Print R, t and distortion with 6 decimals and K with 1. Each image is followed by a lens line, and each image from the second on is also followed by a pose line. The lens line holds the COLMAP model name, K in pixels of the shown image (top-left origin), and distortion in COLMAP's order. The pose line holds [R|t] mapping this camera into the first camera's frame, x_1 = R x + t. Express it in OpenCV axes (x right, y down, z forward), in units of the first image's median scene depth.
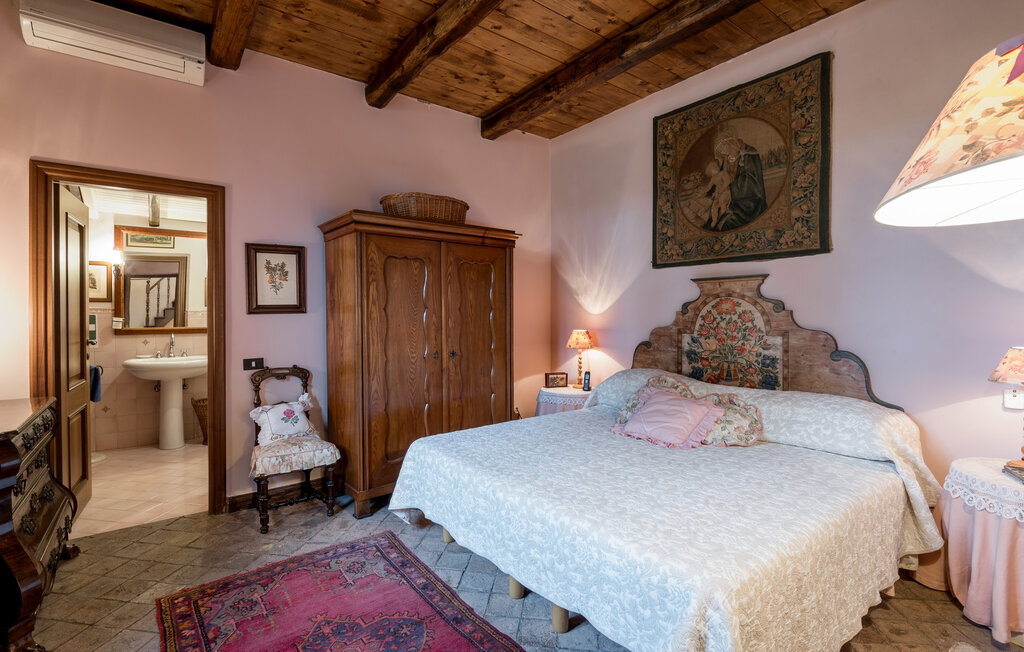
lens RADIAL K [[464.5, 0, 515.6], [0, 464.5, 318.1], [0, 0, 1]] dist [-0.013171, -0.001359]
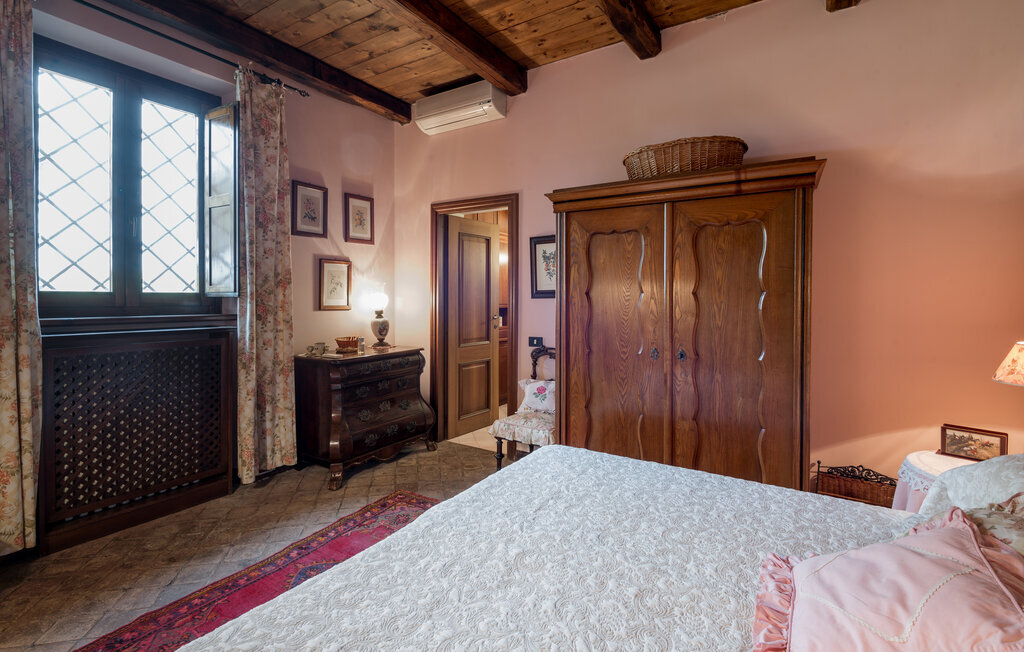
lens RADIAL K [[464.5, 0, 523.0], [0, 464.5, 304.0], [0, 0, 1]] dist [-0.013171, -0.001359]
pose [[0.338077, 0.018871, -0.940929, 0.507370], [-0.014080, 0.999788, 0.014993, -0.011527], [0.941013, 0.008180, 0.338271, 0.579783]]
